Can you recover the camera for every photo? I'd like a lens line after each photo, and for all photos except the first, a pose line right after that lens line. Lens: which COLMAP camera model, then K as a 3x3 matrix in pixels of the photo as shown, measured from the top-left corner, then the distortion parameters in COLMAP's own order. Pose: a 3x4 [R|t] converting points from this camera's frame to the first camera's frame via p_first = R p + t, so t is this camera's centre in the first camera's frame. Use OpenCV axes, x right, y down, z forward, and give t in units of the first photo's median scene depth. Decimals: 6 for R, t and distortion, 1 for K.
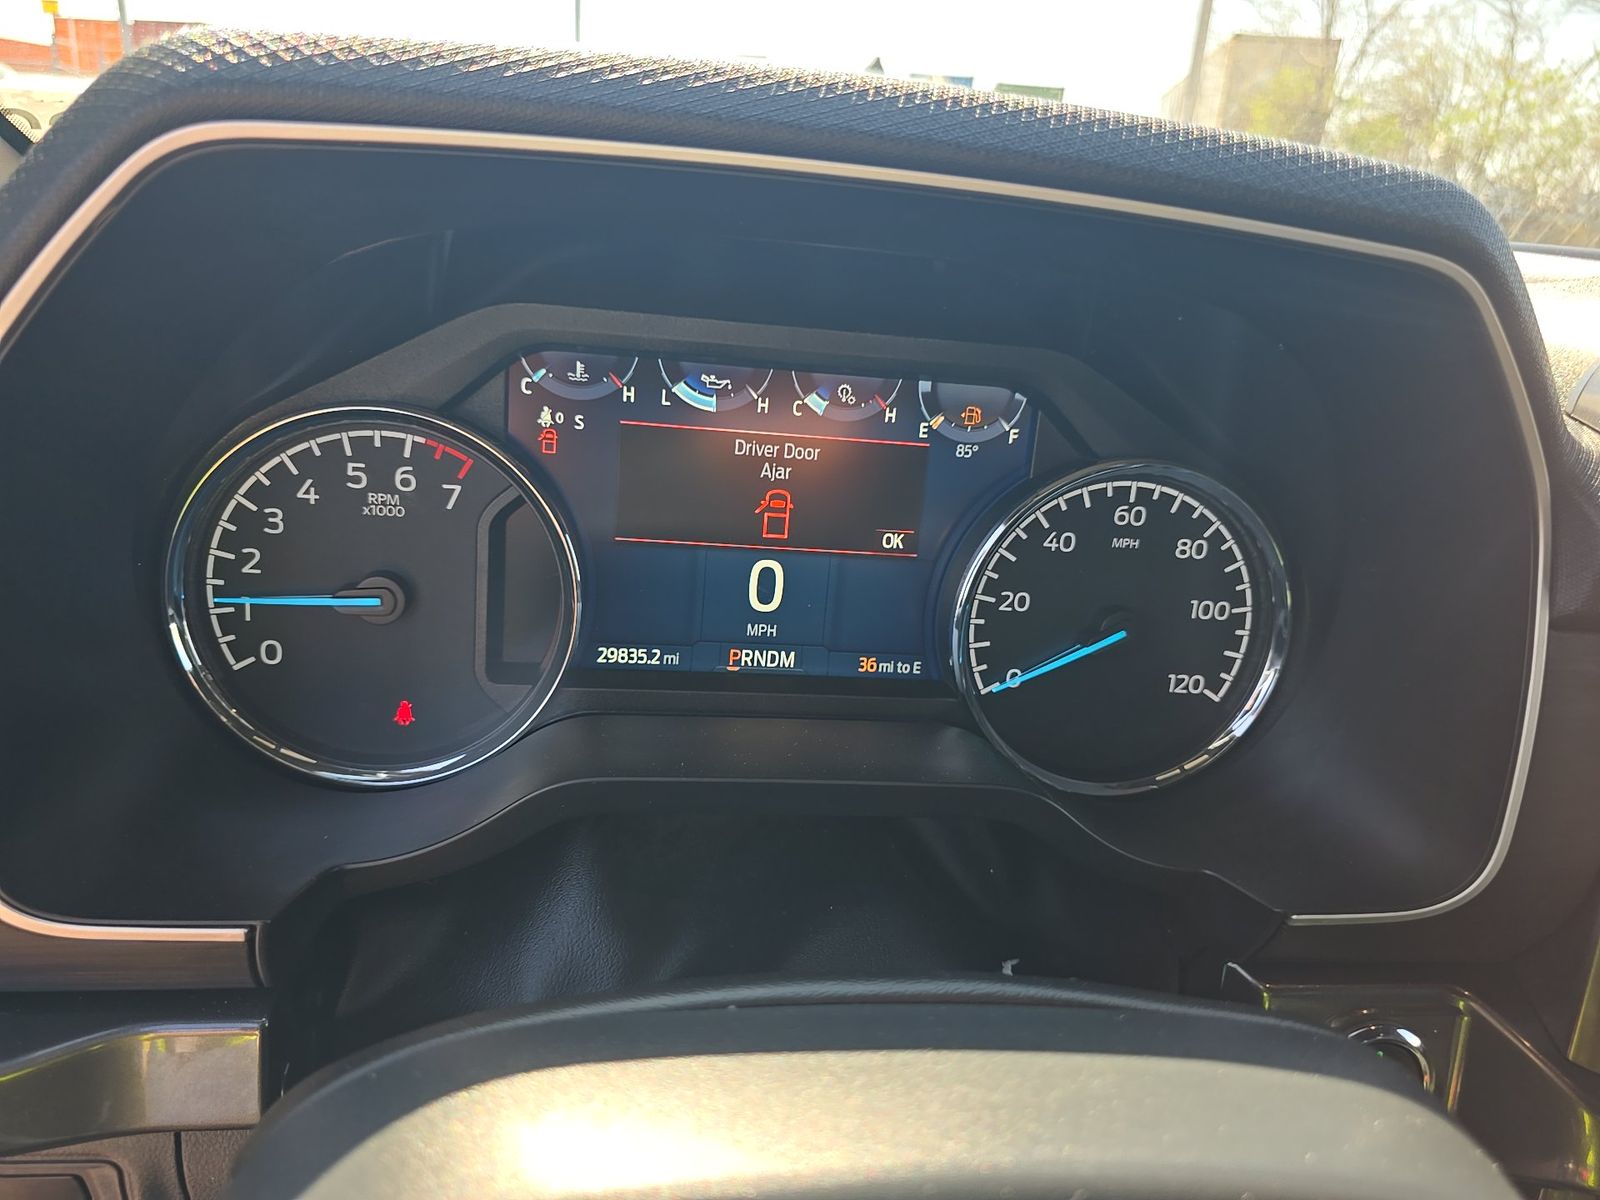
lens RADIAL K [[1089.4, 0, 802.4], [0, 1089.4, 610.6], [0, 0, 1]] dist [0.050113, -0.046861]
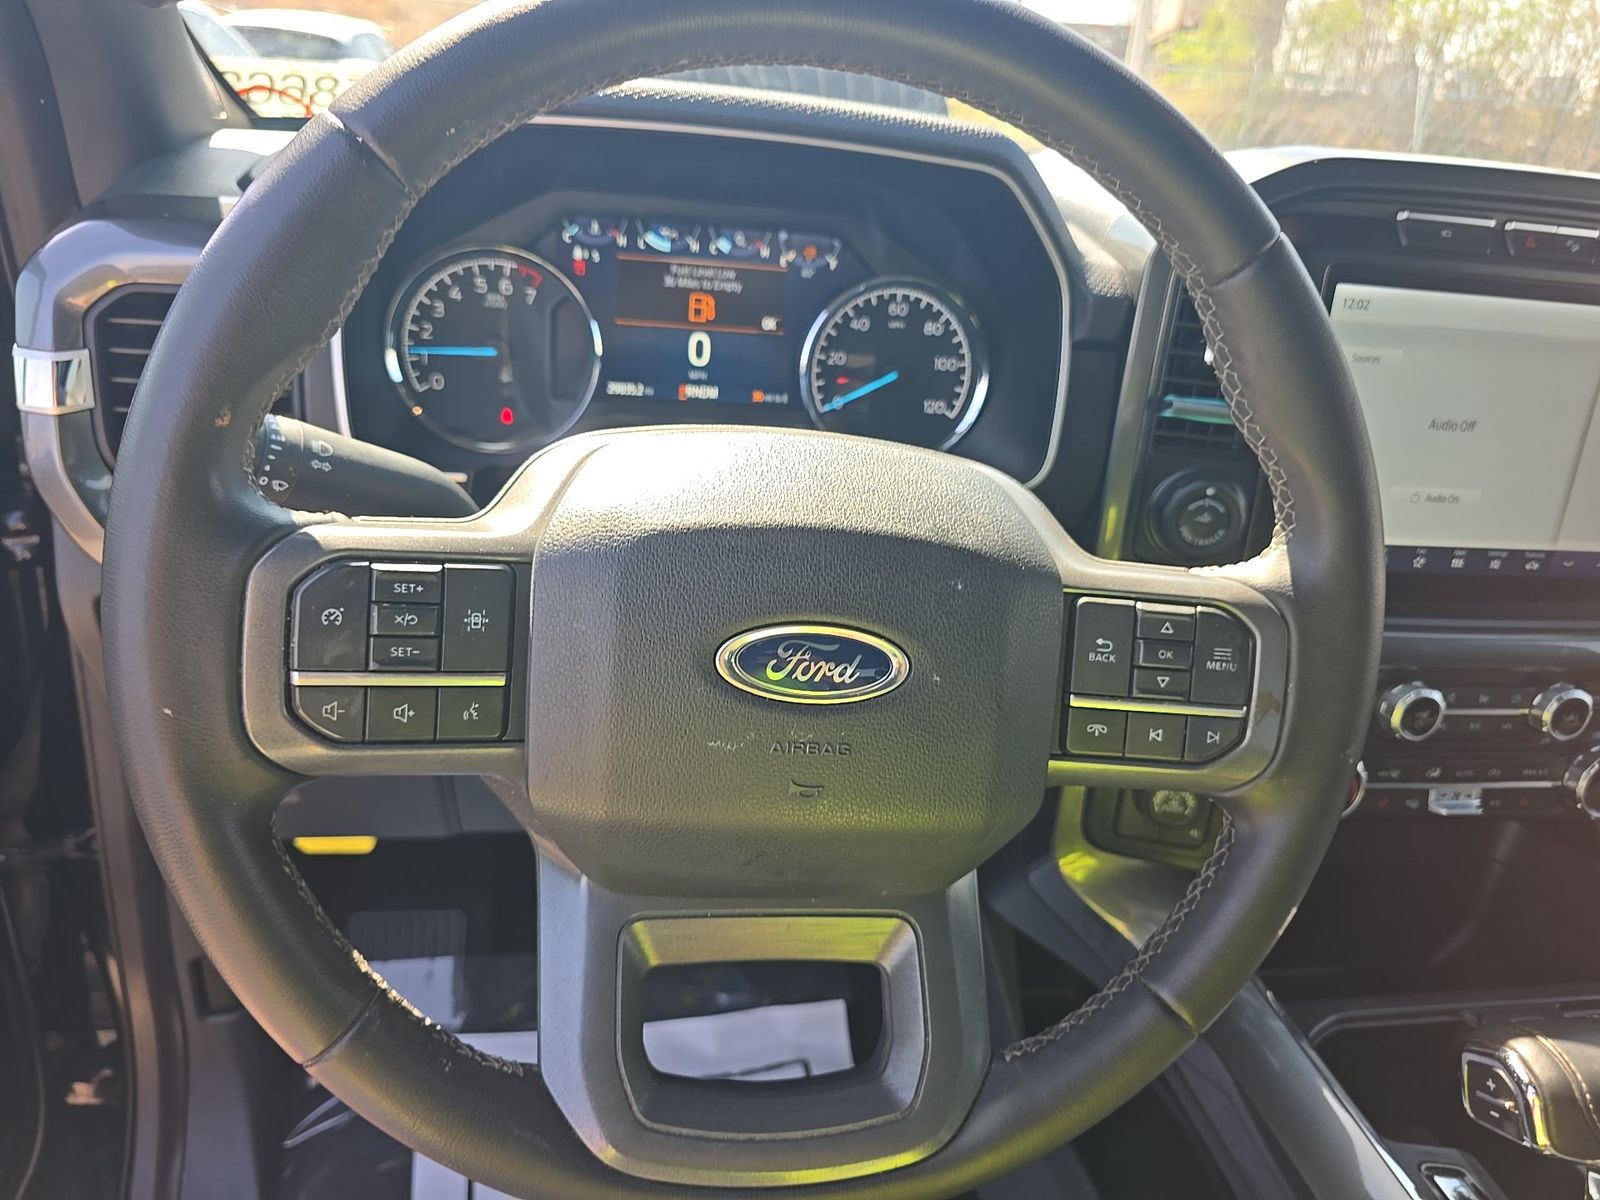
lens RADIAL K [[1089.4, 0, 802.4], [0, 1089.4, 610.6], [0, 0, 1]] dist [0.050113, -0.046861]
pose [[0.999440, -0.017747, 0.028372, 0.078591], [0.015180, 0.995983, 0.088242, 0.252425], [-0.029824, -0.087762, 0.995695, -0.864748]]
